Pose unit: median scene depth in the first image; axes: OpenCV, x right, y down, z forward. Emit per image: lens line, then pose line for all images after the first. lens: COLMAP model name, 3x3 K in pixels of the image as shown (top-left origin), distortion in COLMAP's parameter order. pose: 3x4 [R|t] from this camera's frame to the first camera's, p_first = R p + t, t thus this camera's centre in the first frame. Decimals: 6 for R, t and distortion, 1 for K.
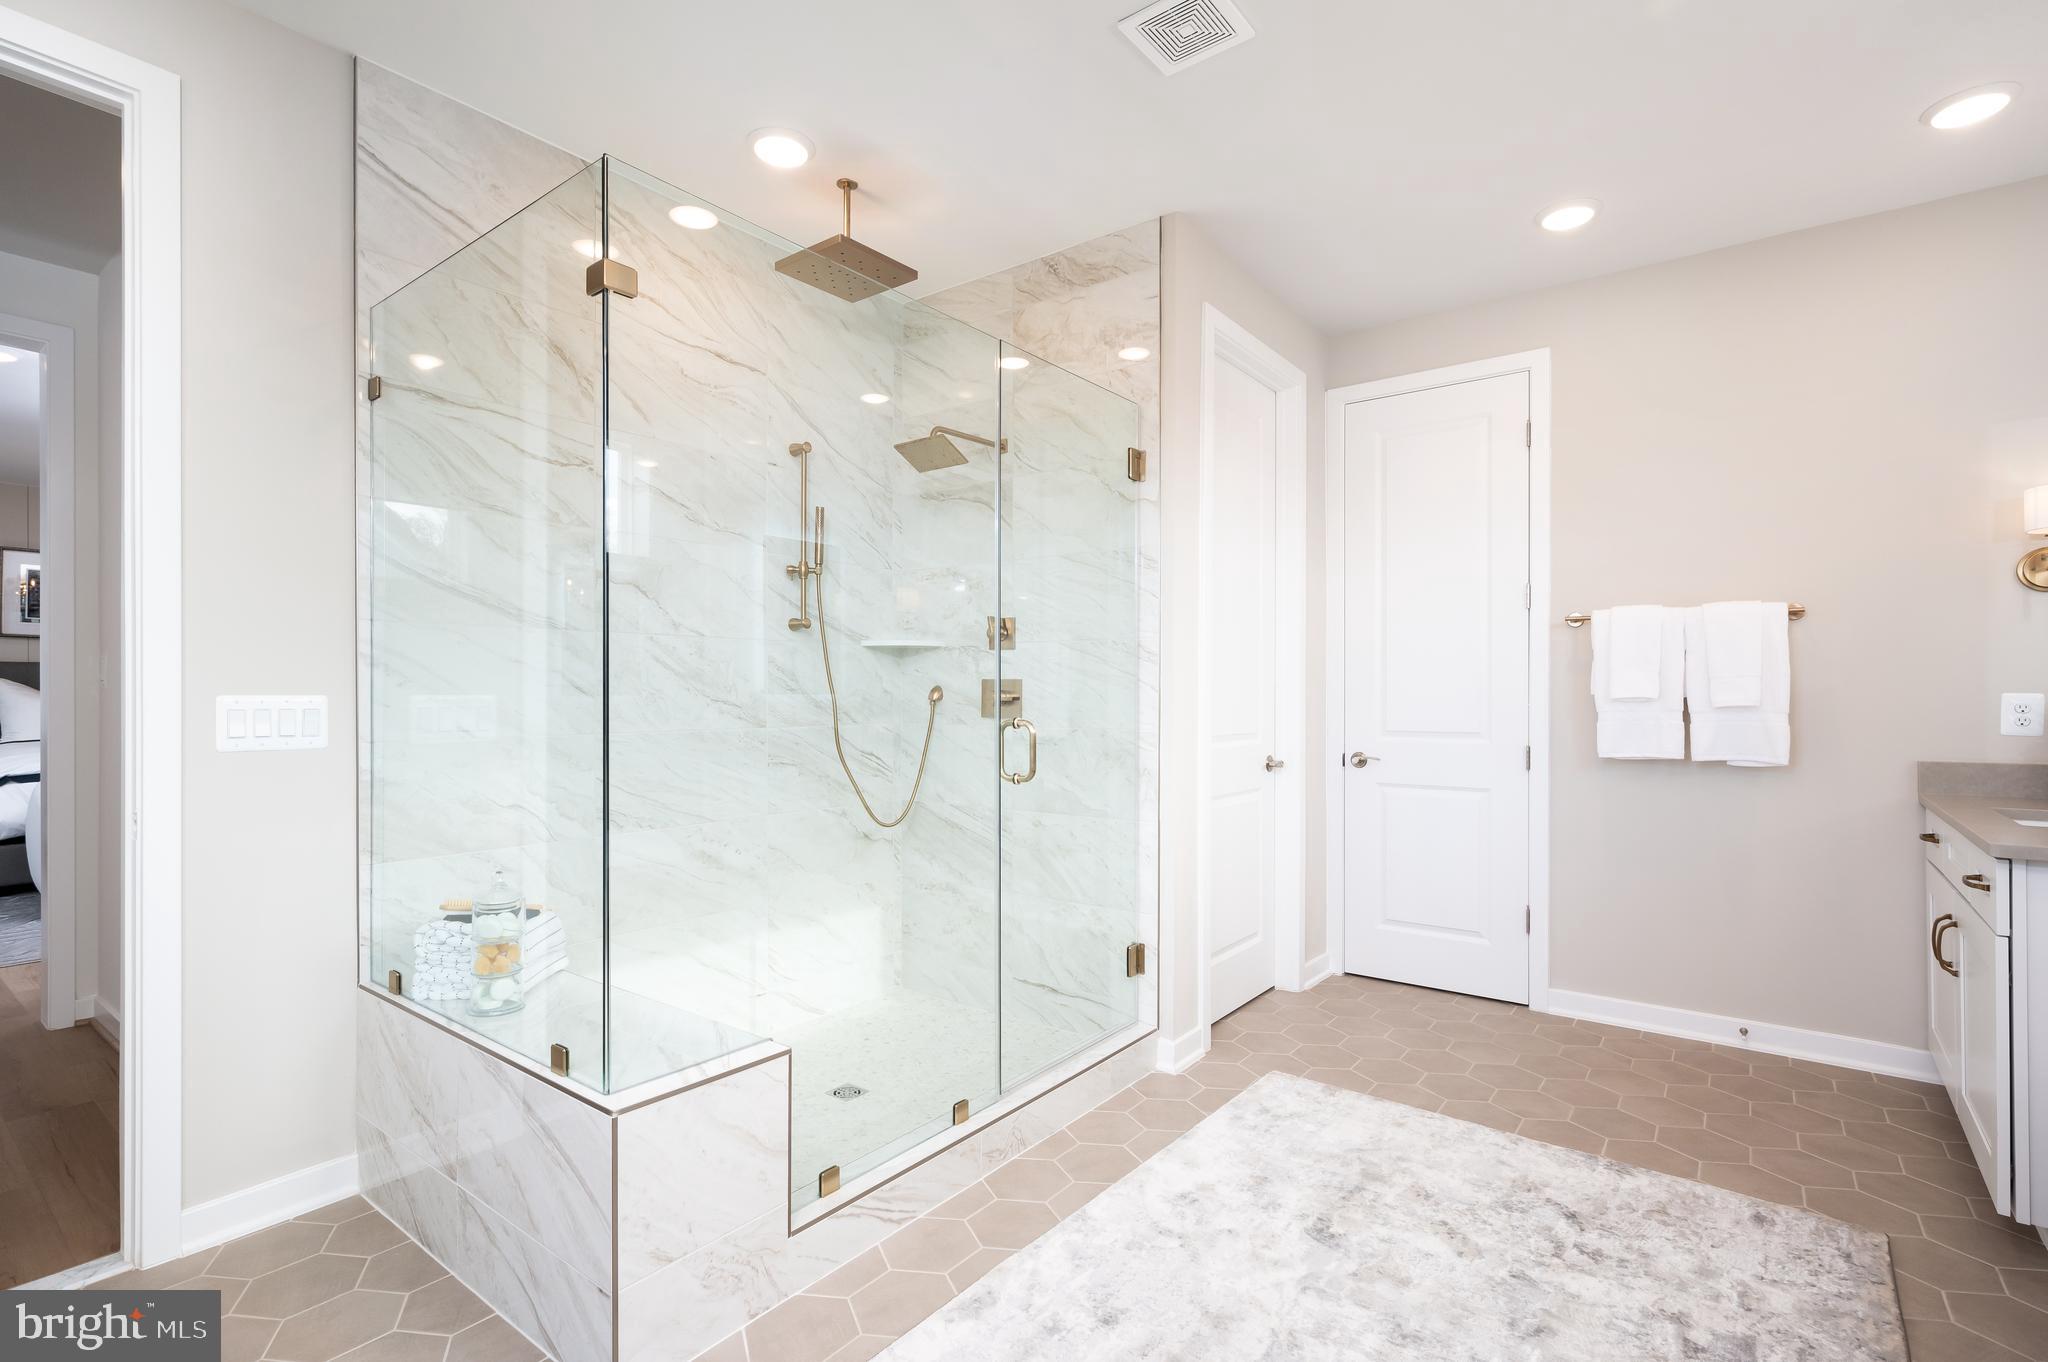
lens RADIAL K [[941.2, 0, 1022.9], [0, 941.2, 691.8], [0, 0, 1]] dist [0.014113, -0.000006]
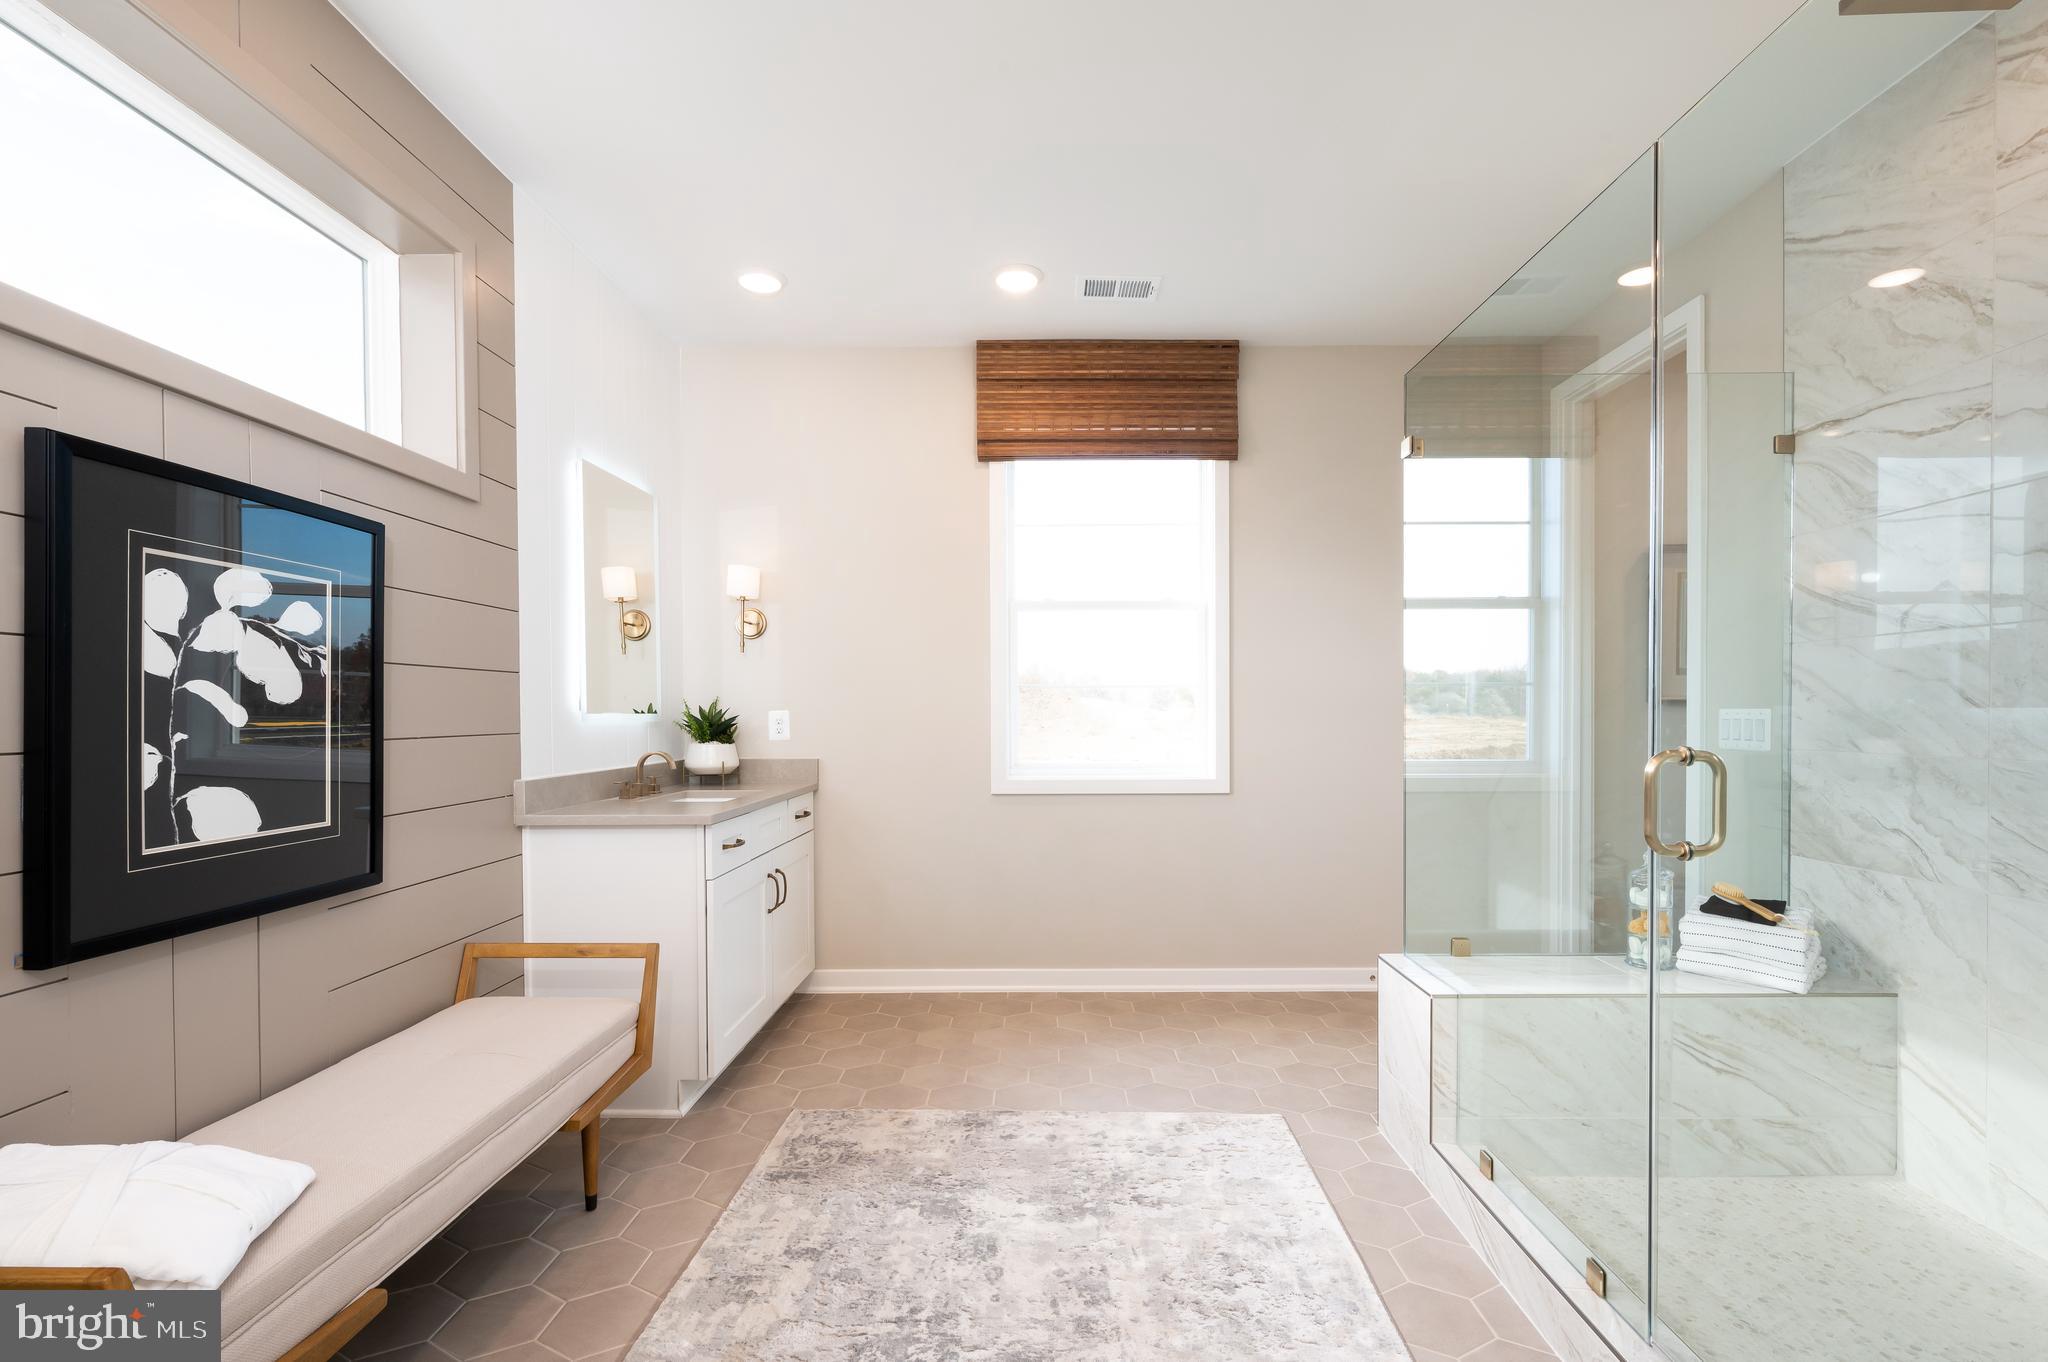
lens RADIAL K [[941.2, 0, 1051.1], [0, 941.2, 715.8], [0, 0, 1]] dist [0.014113, -0.000006]
pose [[-0.804943, 0.005253, -0.593329, 0.533722], [0.002880, 0.999984, 0.004947, 0.002553], [0.593345, 0.002274, -0.804945, 1.019831]]
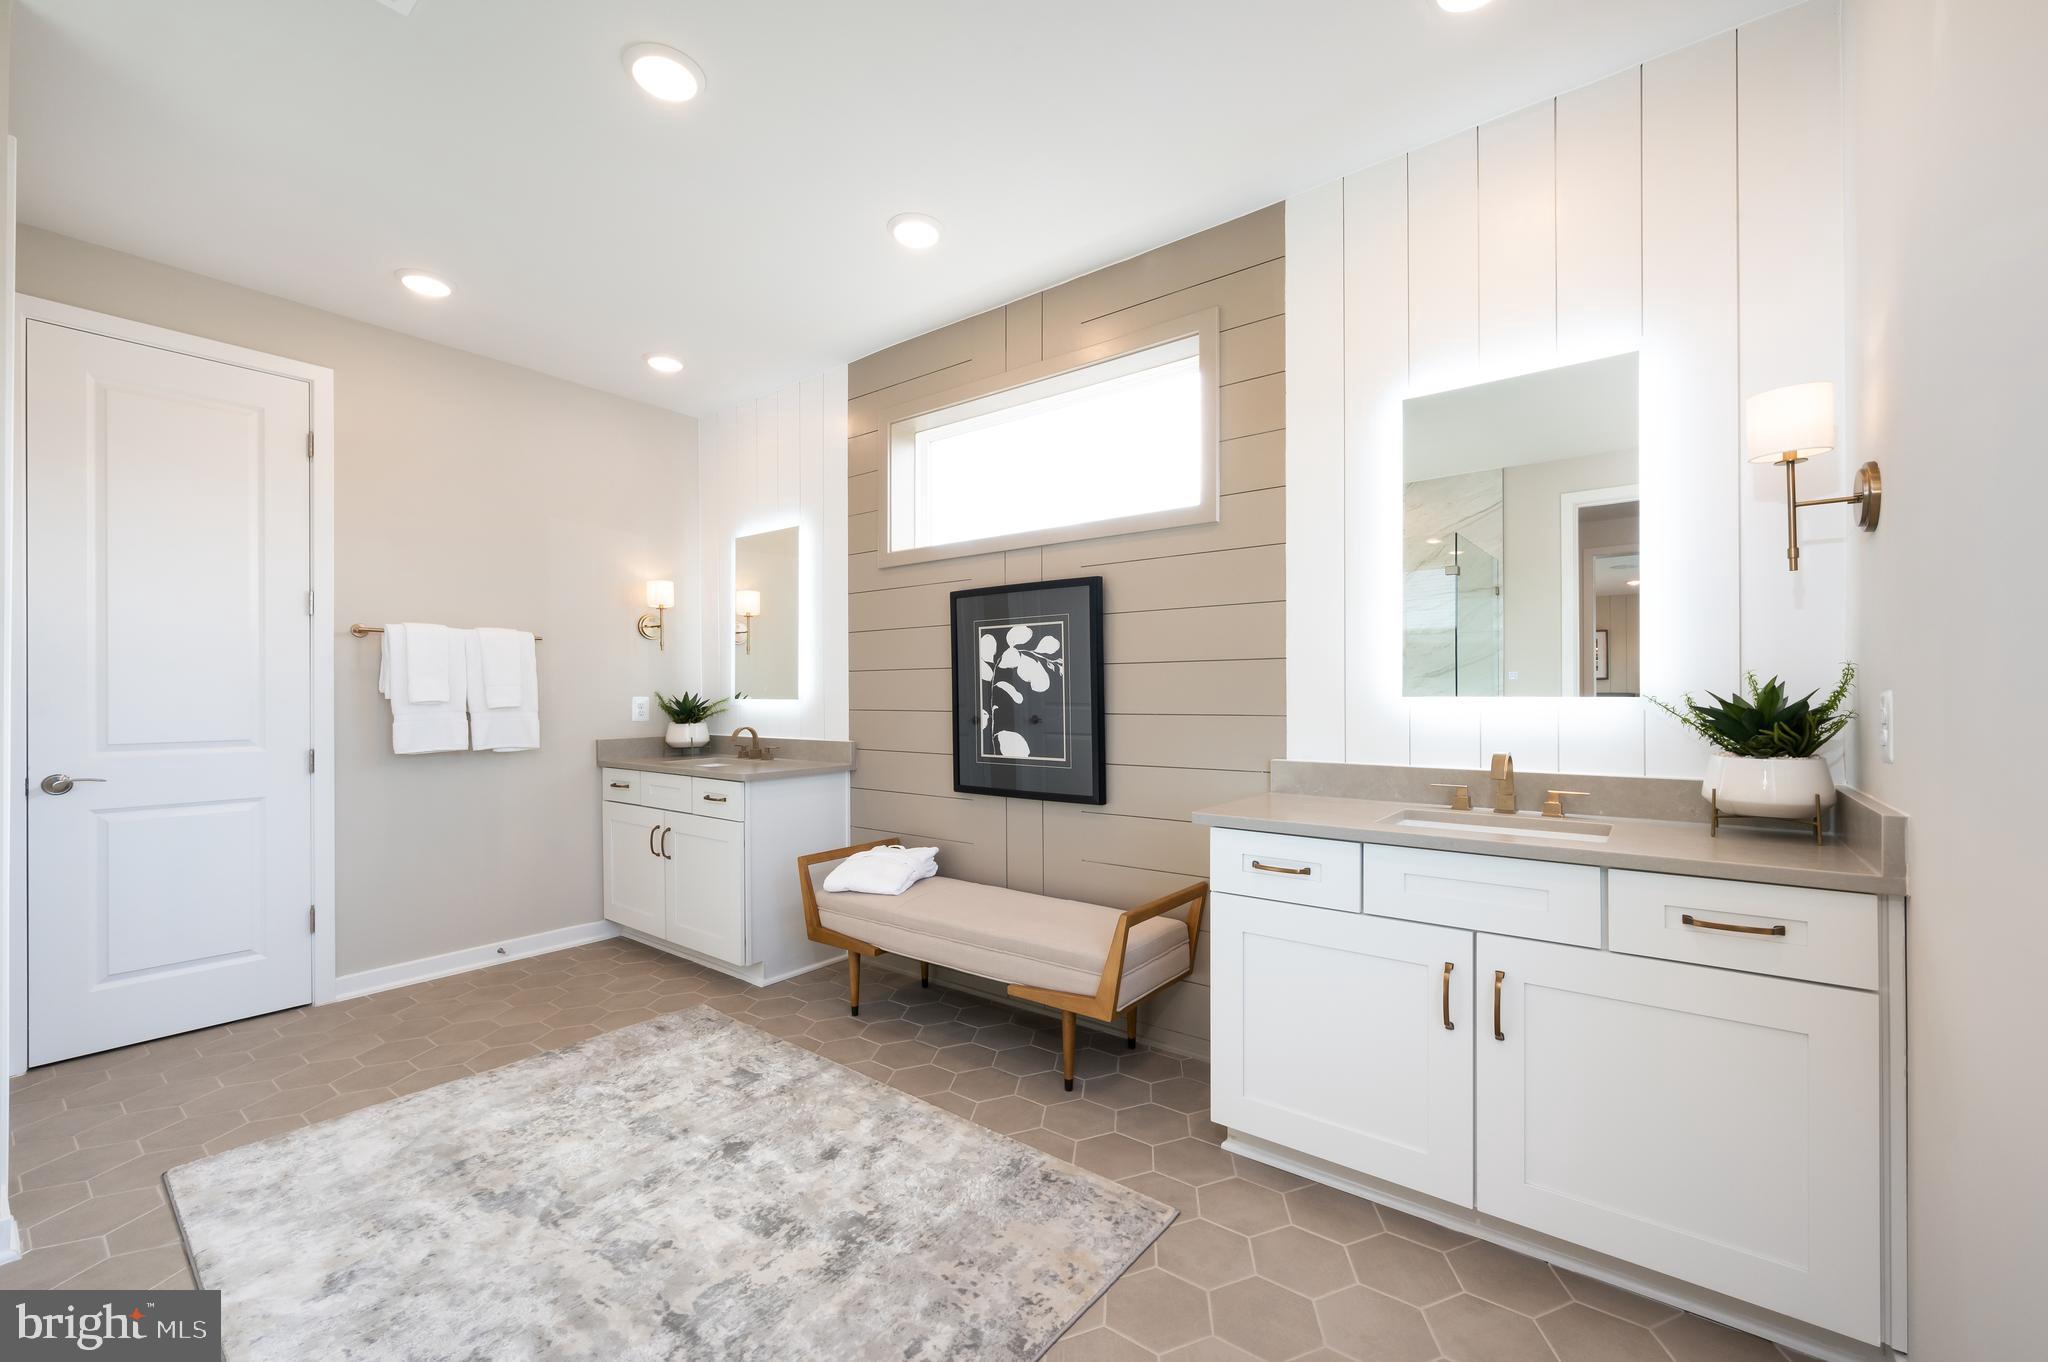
lens RADIAL K [[825.6, 0, 1027.4], [0, 825.6, 692.0], [0, 0, 1]] dist [-0.001454, -0.000076]
pose [[0.016227, 0.005532, 0.999853, -0.412421], [0.002135, 0.999982, -0.005567, 0.002181], [-0.999866, 0.002225, 0.016214, 0.255186]]
